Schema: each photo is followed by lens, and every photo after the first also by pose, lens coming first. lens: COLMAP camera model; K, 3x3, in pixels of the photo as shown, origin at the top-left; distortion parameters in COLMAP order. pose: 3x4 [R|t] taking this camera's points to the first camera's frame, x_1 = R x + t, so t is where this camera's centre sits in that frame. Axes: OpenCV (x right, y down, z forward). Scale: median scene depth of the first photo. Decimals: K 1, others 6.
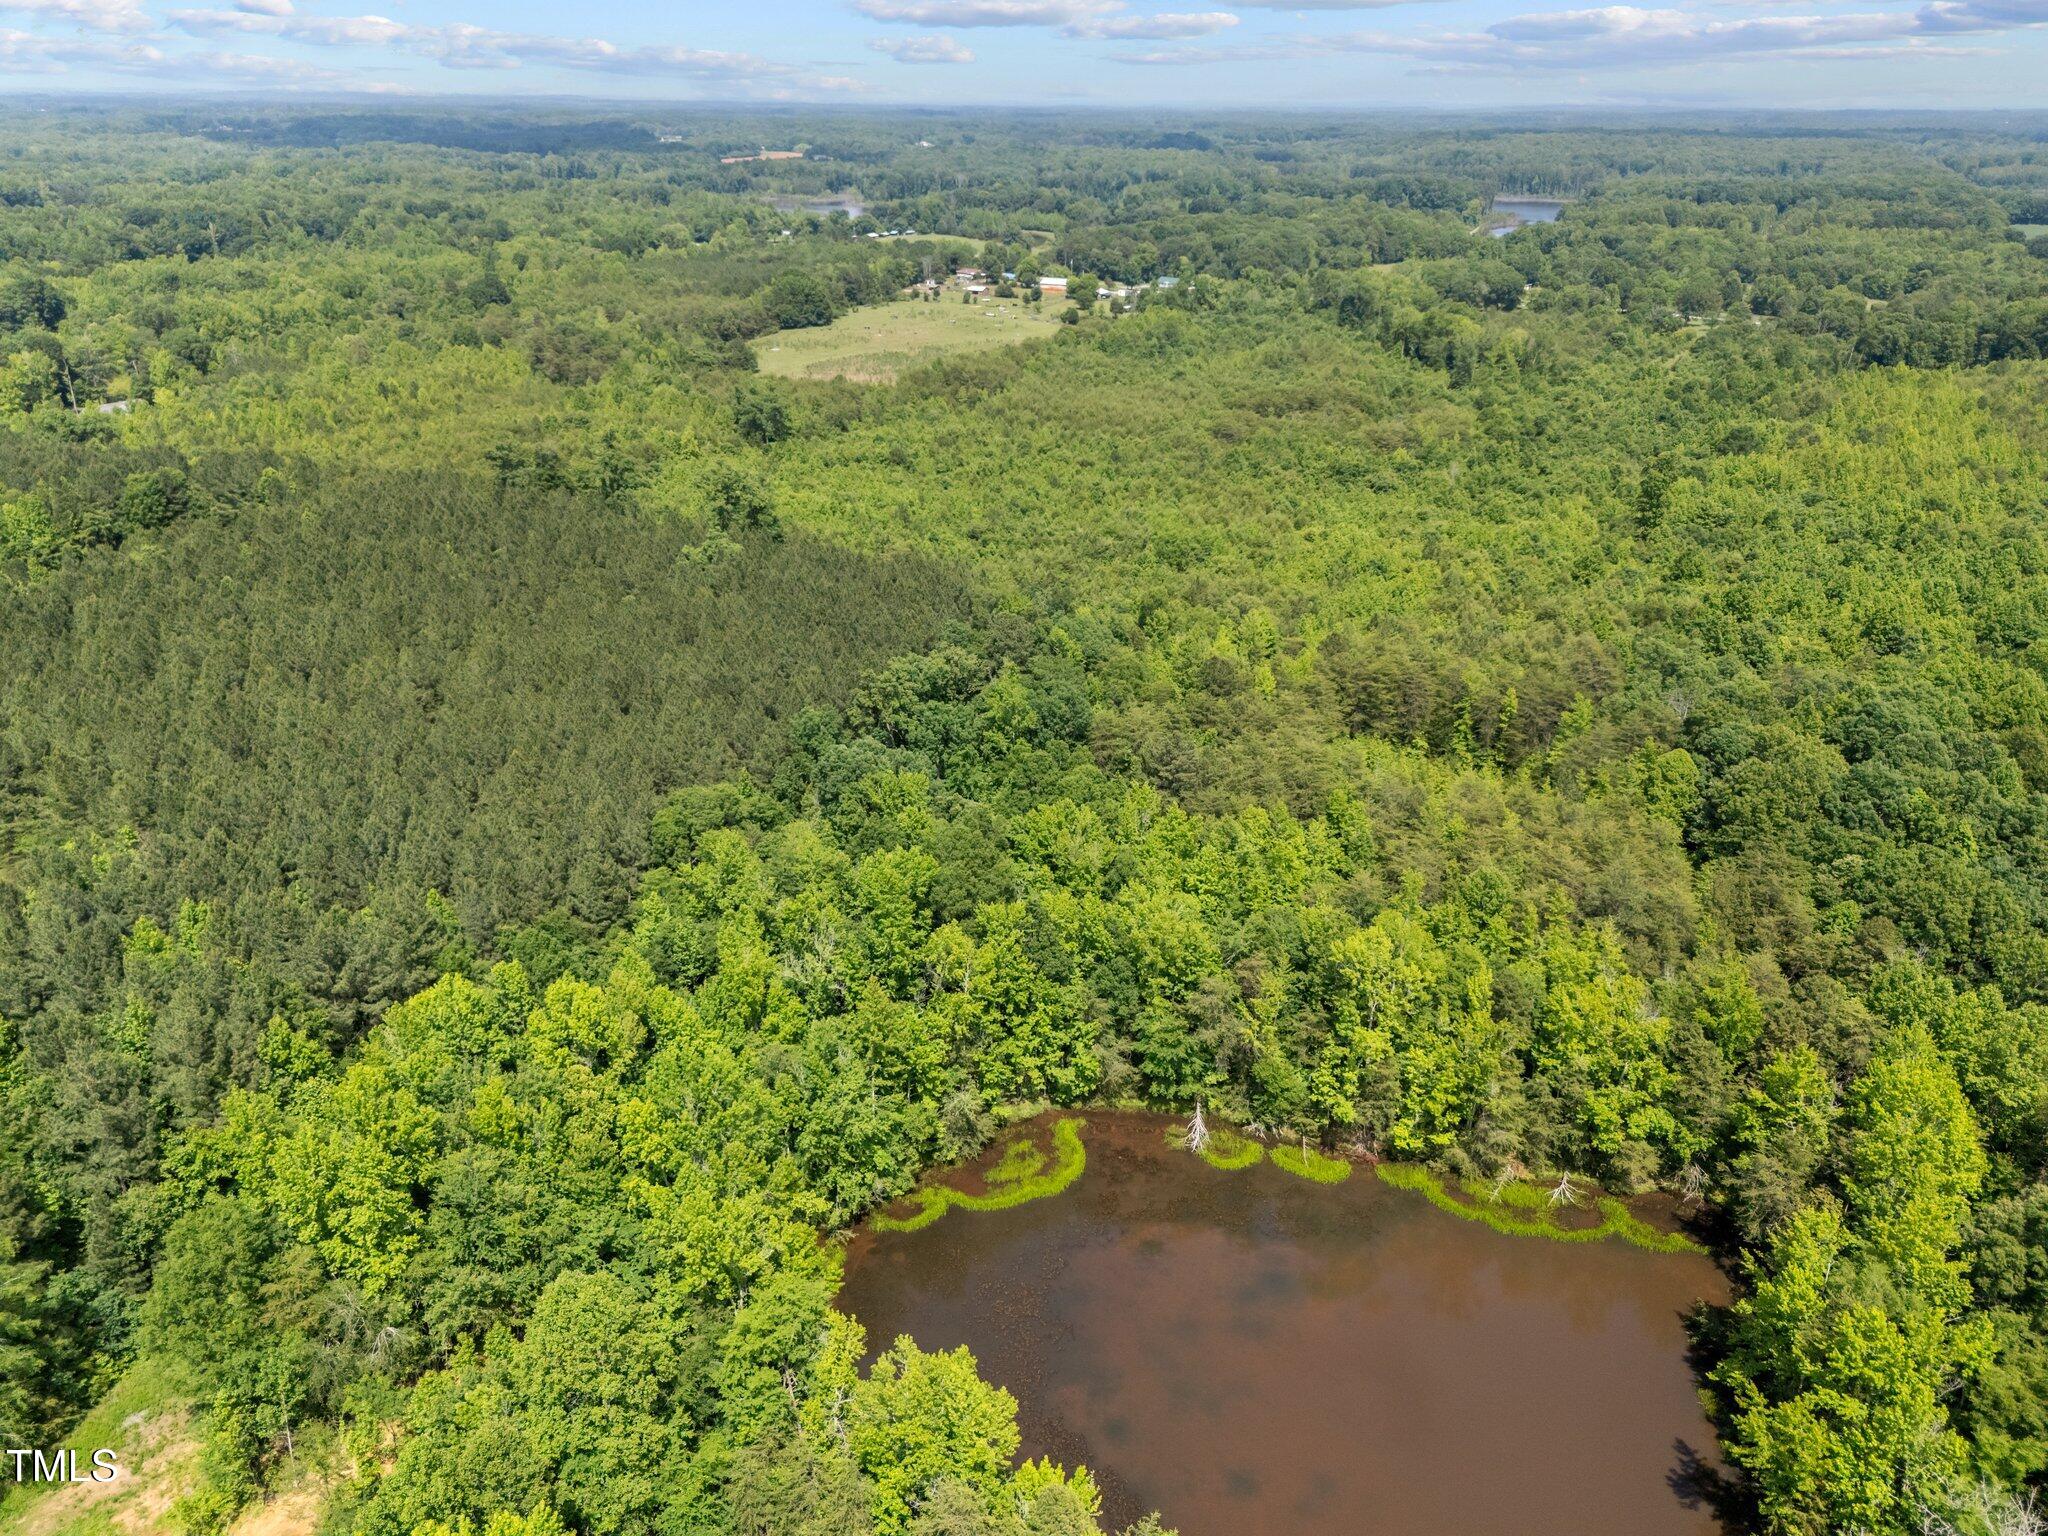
lens RADIAL K [[1425.2, 0, 1024.0], [0, 1425.2, 768.0], [0, 0, 1]] dist [0.052287, -0.034982]
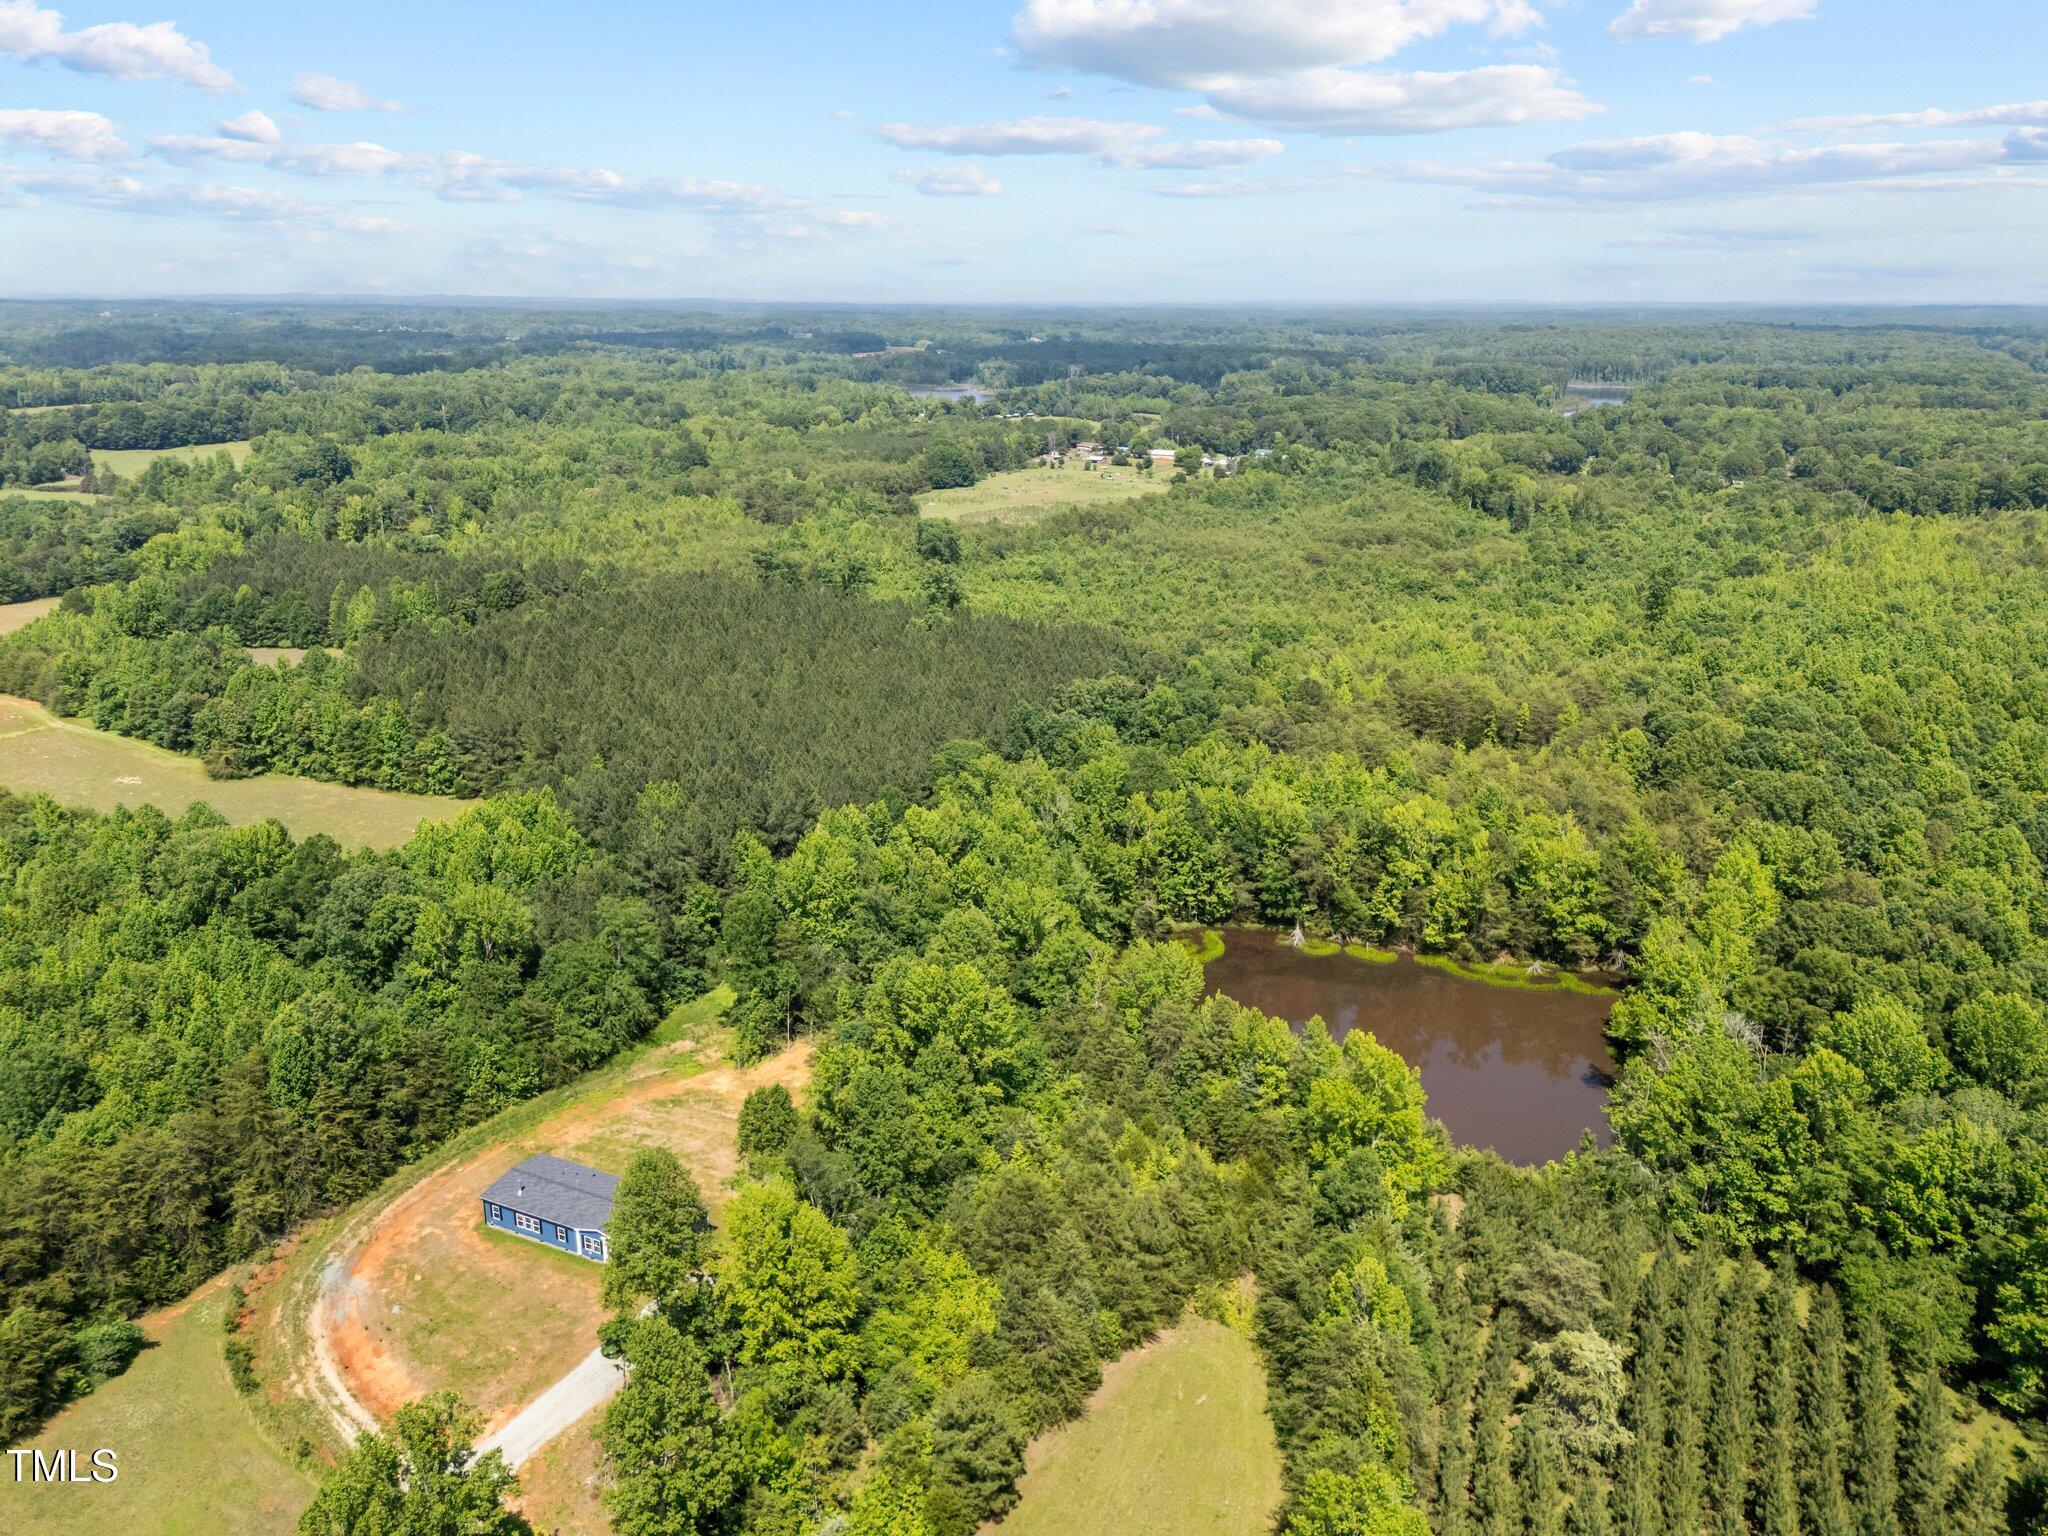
lens RADIAL K [[1435.1, 0, 1024.0], [0, 1435.1, 768.0], [0, 0, 1]] dist [0.078607, -0.068900]
pose [[0.998009, 0.015893, -0.061033, -0.035933], [-0.023233, 0.992319, -0.121506, 0.118678], [0.058633, 0.122682, 0.990713, -0.257519]]
